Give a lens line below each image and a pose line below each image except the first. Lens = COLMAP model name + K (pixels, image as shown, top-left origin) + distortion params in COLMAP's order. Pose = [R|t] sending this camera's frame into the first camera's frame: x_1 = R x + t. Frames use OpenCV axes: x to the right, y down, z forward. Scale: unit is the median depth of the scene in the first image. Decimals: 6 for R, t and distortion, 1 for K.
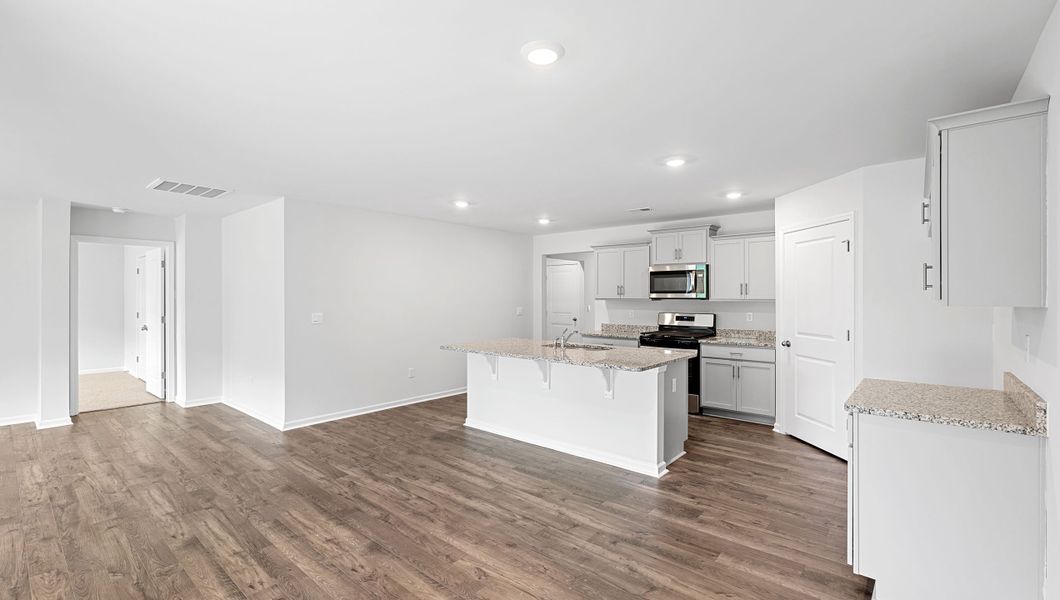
lens RADIAL K [[460.8, 0, 529.8], [0, 460.8, 297.4], [0, 0, 1]] dist [-0.004751, -0.000563]
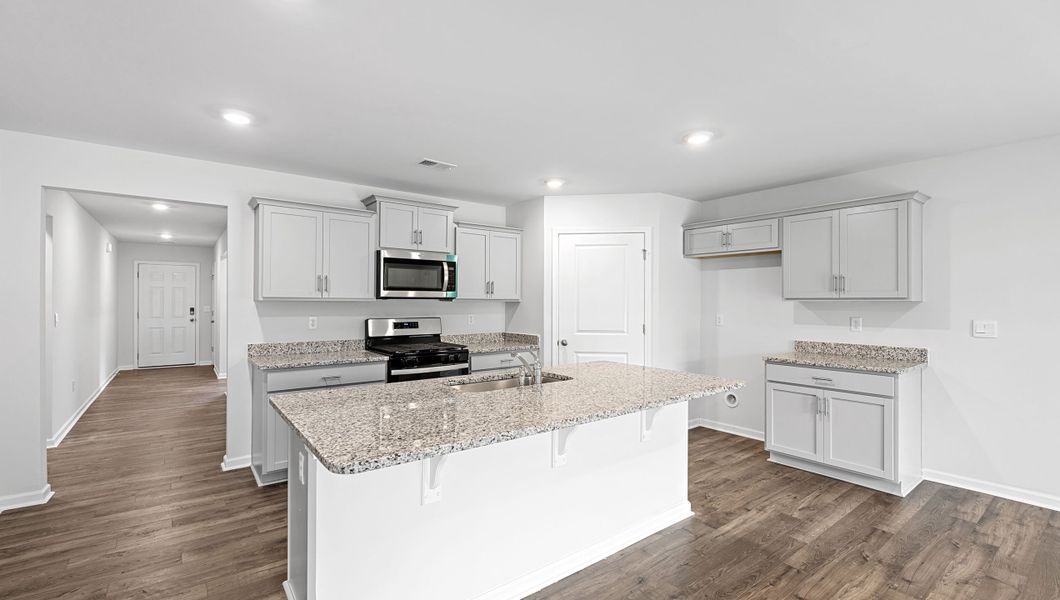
lens RADIAL K [[460.8, 0, 525.9], [0, 460.8, 300.2], [0, 0, 1]] dist [-0.004751, -0.000563]
pose [[0.210266, 0.002447, 0.977641, -0.467426], [-0.001726, 0.999996, -0.002132, 0.008958], [-0.977643, -0.001239, 0.210270, 0.888421]]
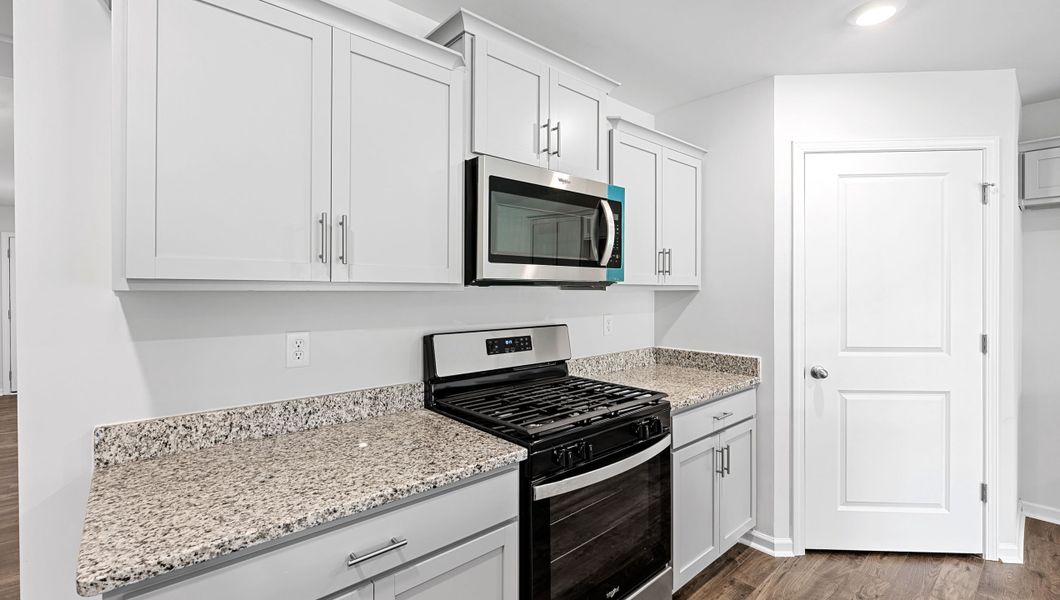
lens RADIAL K [[460.8, 0, 526.2], [0, 460.8, 290.6], [0, 0, 1]] dist [-0.004751, -0.000563]
pose [[0.142601, -0.001696, 0.989779, 0.017087], [0.004782, 0.999988, 0.001025, 0.009149], [-0.989769, 0.004587, 0.142607, 1.272776]]
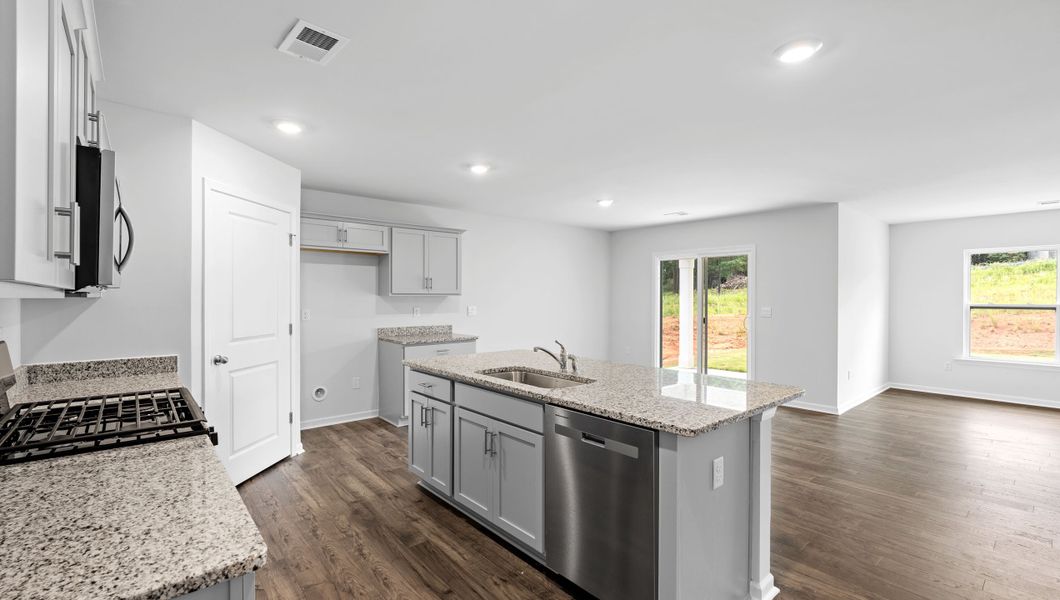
lens RADIAL K [[460.8, 0, 529.6], [0, 460.8, 299.5], [0, 0, 1]] dist [-0.004751, -0.000563]
pose [[-0.988006, -0.004753, 0.154341, 0.020189], [-0.003603, 0.999964, 0.007735, 0.007131], [-0.154372, 0.007086, -0.987987, 1.618258]]
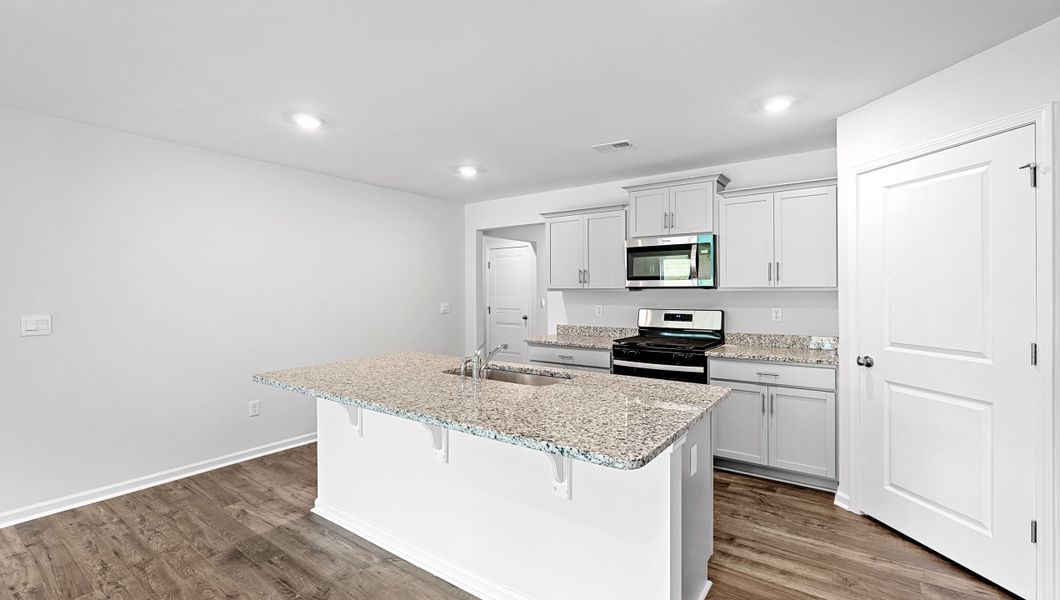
lens RADIAL K [[460.8, 0, 529.9], [0, 460.8, 294.0], [0, 0, 1]] dist [-0.004751, -0.000563]
pose [[0.996764, -0.005465, 0.080197, 0.089617], [0.005199, 0.999980, 0.003526, 0.010646], [-0.080215, -0.003097, 0.996773, 0.463646]]
